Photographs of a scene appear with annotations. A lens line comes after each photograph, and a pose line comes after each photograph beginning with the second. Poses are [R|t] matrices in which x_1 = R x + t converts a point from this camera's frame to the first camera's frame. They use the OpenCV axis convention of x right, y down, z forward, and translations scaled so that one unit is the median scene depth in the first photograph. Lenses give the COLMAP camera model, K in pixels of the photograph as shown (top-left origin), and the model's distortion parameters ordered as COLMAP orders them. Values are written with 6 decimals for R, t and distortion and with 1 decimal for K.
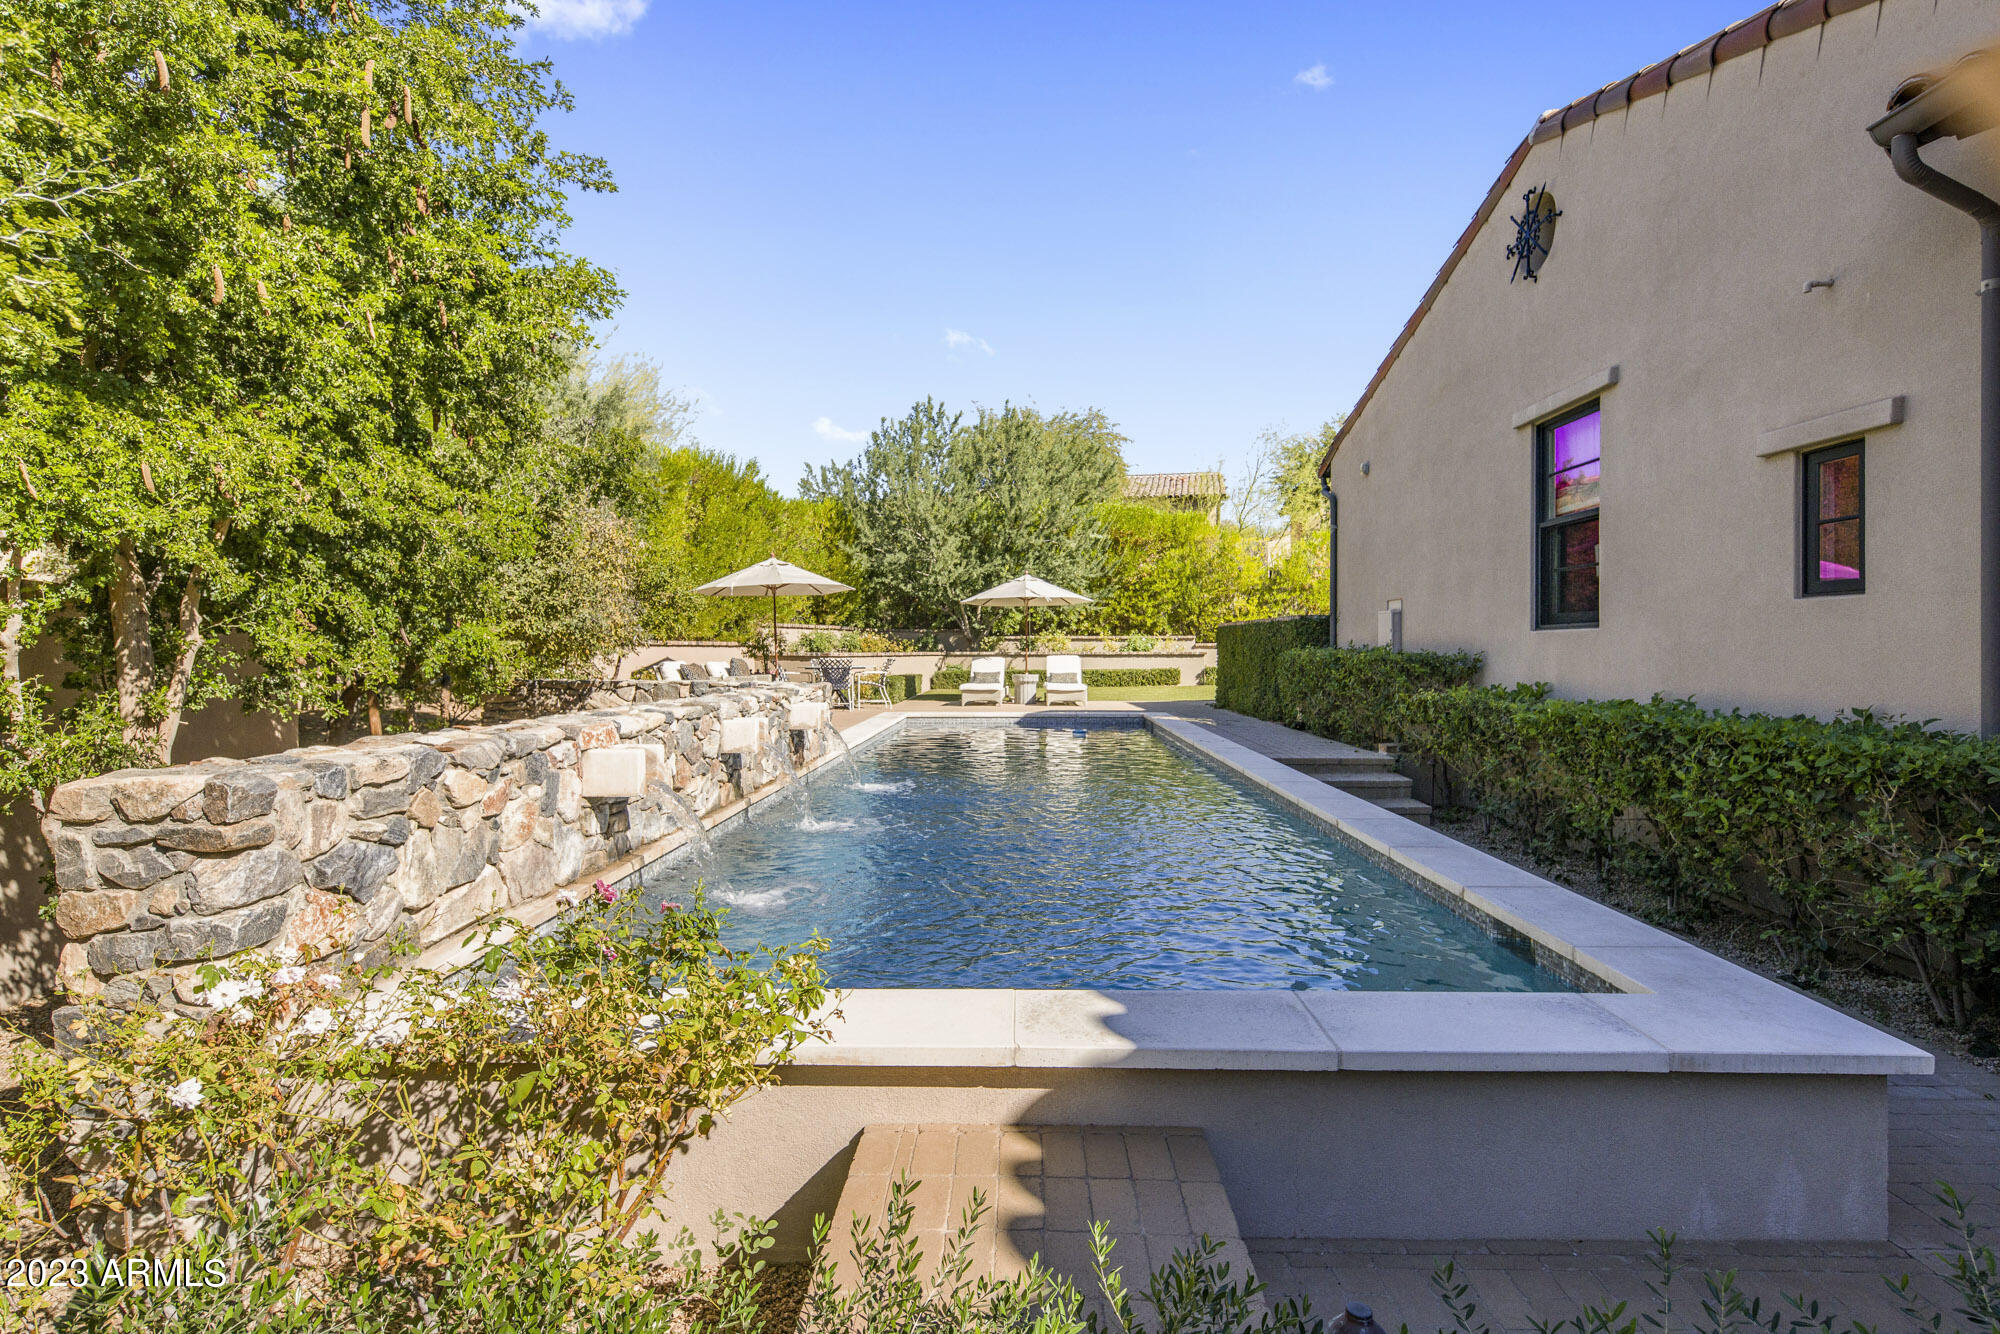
lens RADIAL K [[975.4, 0, 1005.5], [0, 975.4, 661.5], [0, 0, 1]] dist [0.000610, 0.000115]
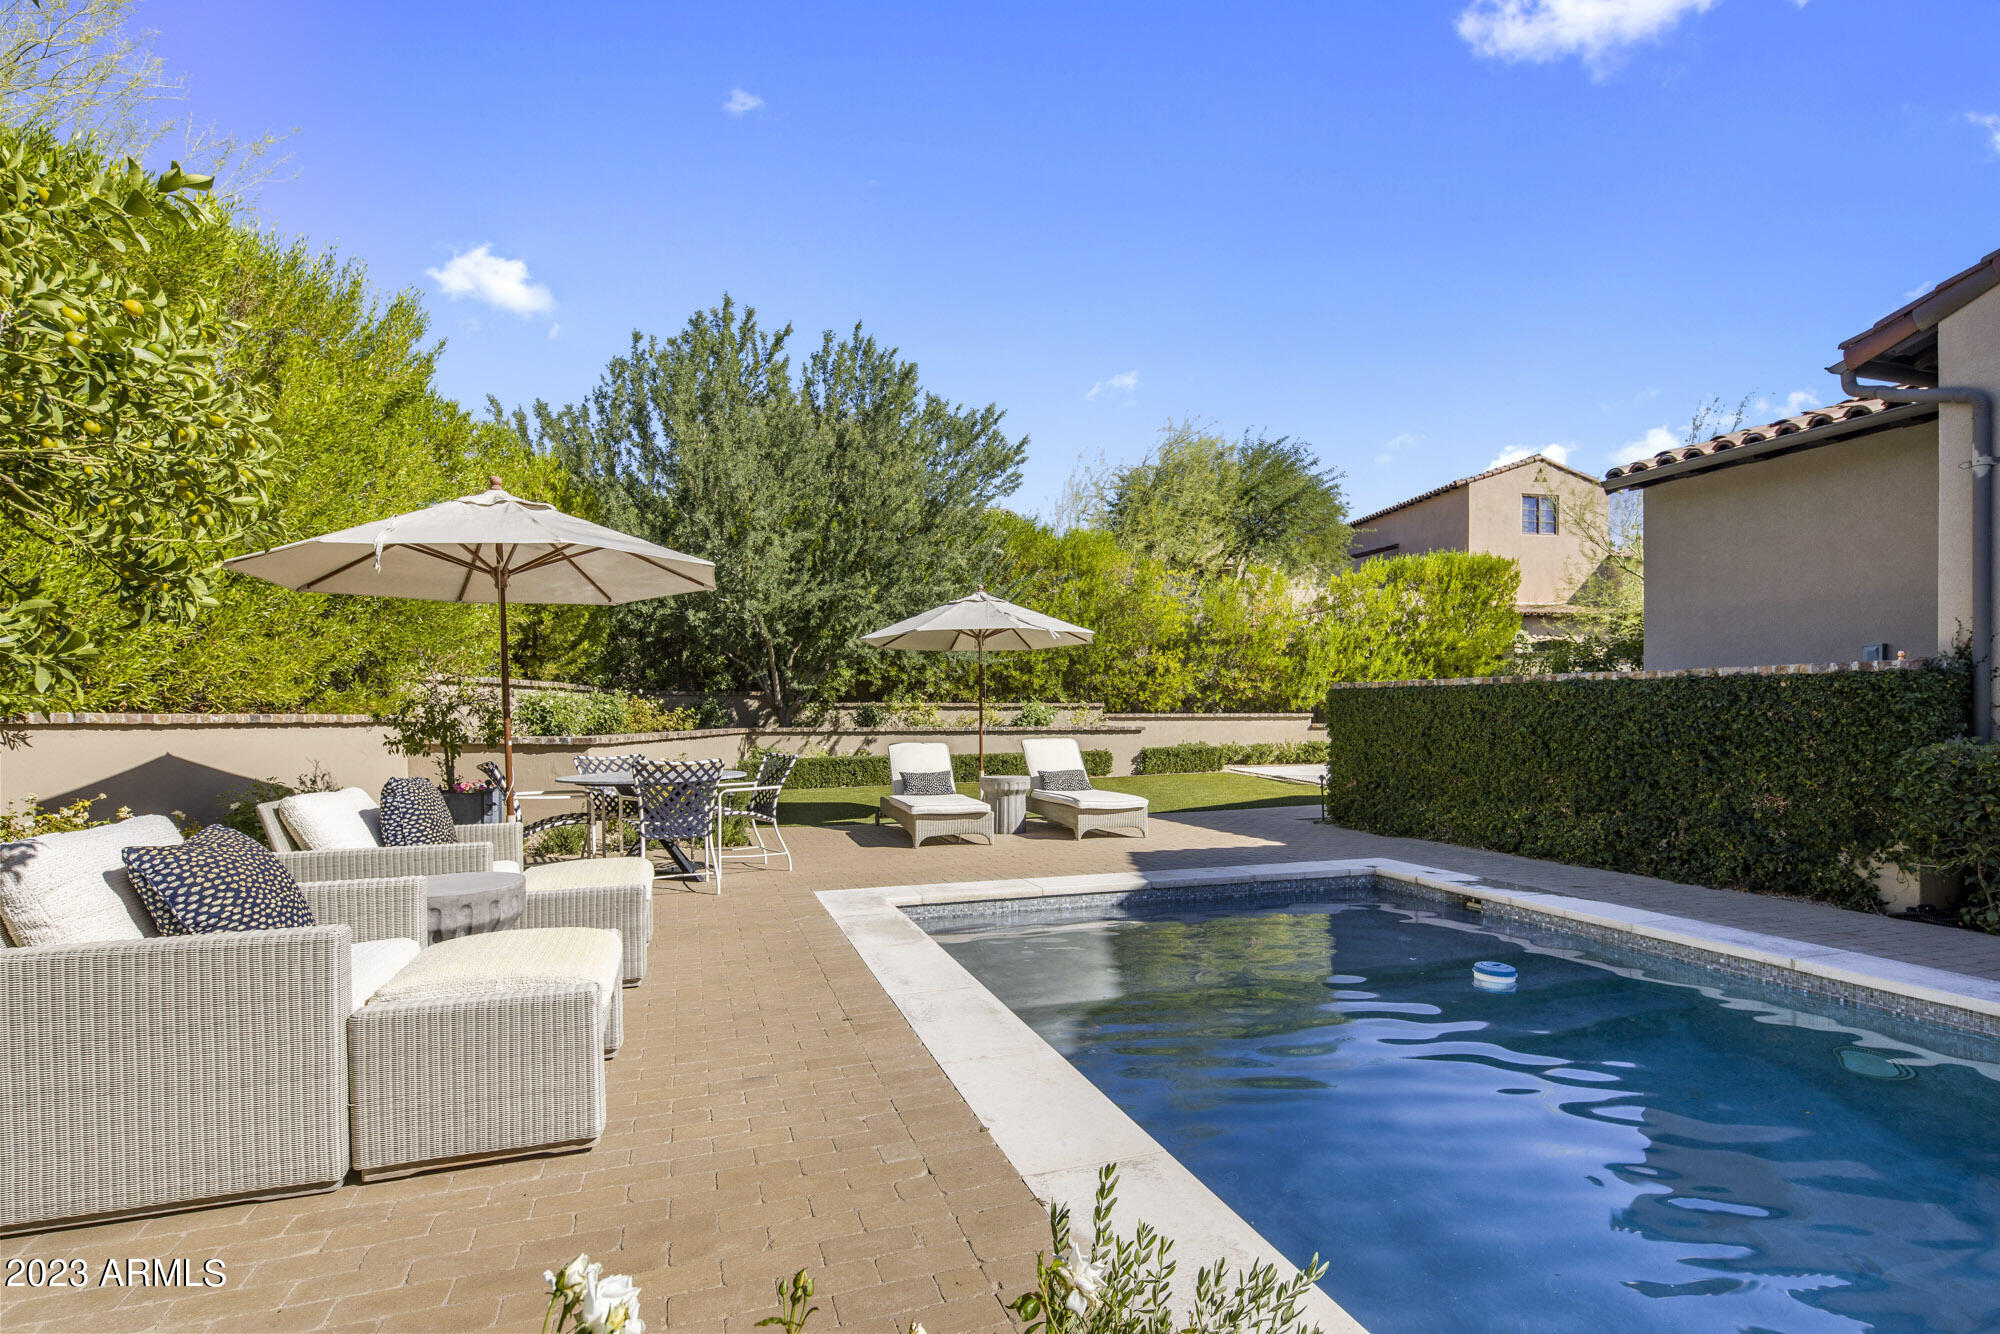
lens RADIAL K [[961.9, 0, 1000.5], [0, 961.9, 727.2], [0, 0, 1]] dist [0.000249, 0.000004]
pose [[0.941405, -0.004450, 0.337249, -0.125127], [0.004337, 0.999990, 0.001089, -0.011007], [-0.337251, 0.000437, 0.941415, 0.407779]]
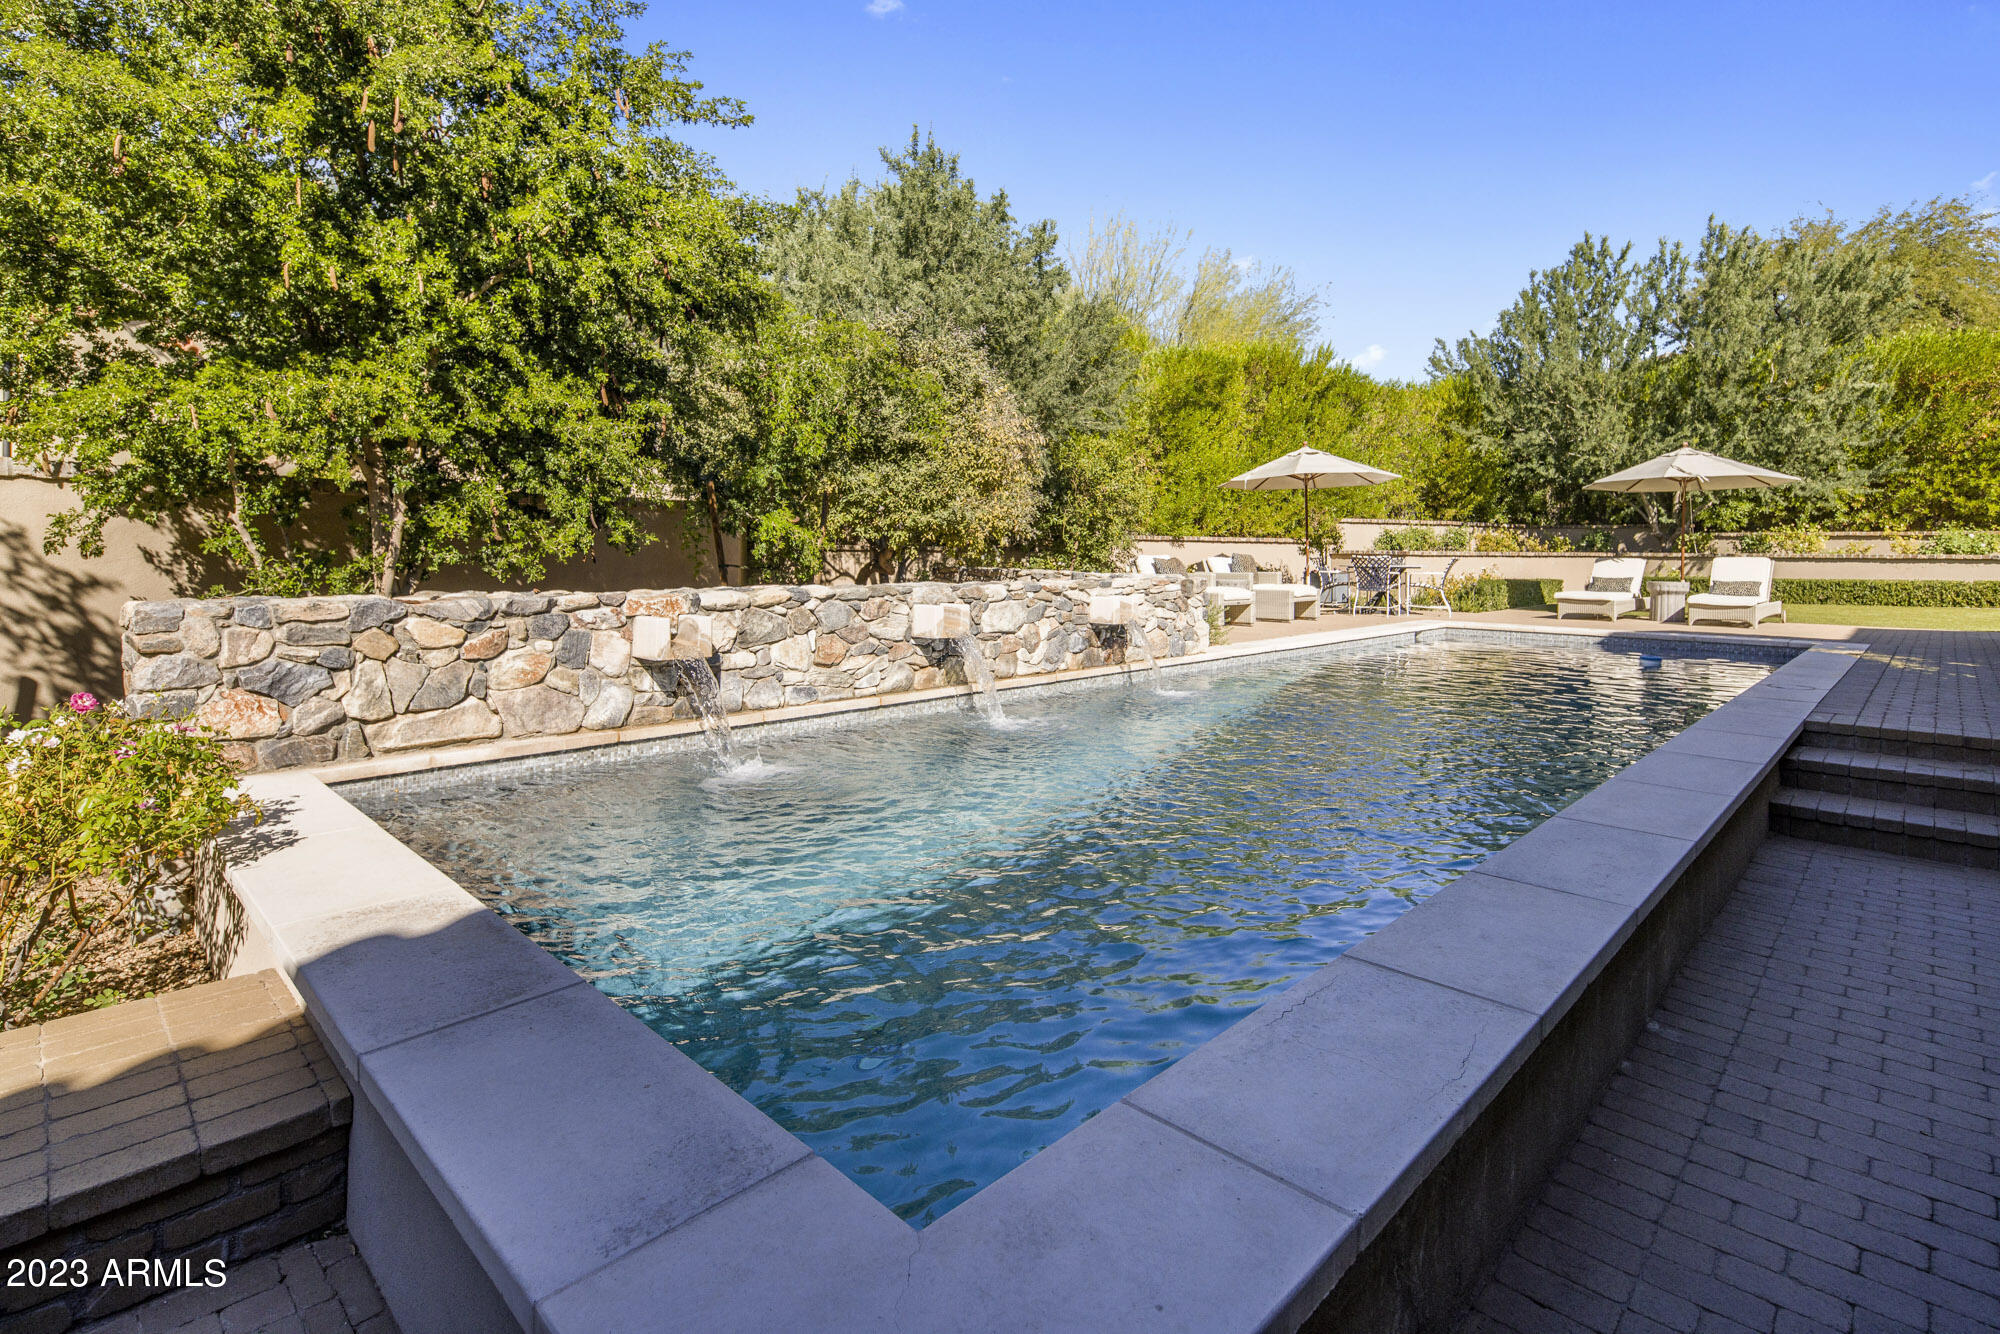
lens RADIAL K [[989.5, 0, 1005.8], [0, 989.5, 544.7], [0, 0, 1]] dist [0.011341, -0.000273]
pose [[0.735474, 0.003398, -0.677545, 0.129996], [-0.016634, 0.999777, -0.013043, 0.002617], [0.677349, 0.020863, 0.735366, 0.081179]]
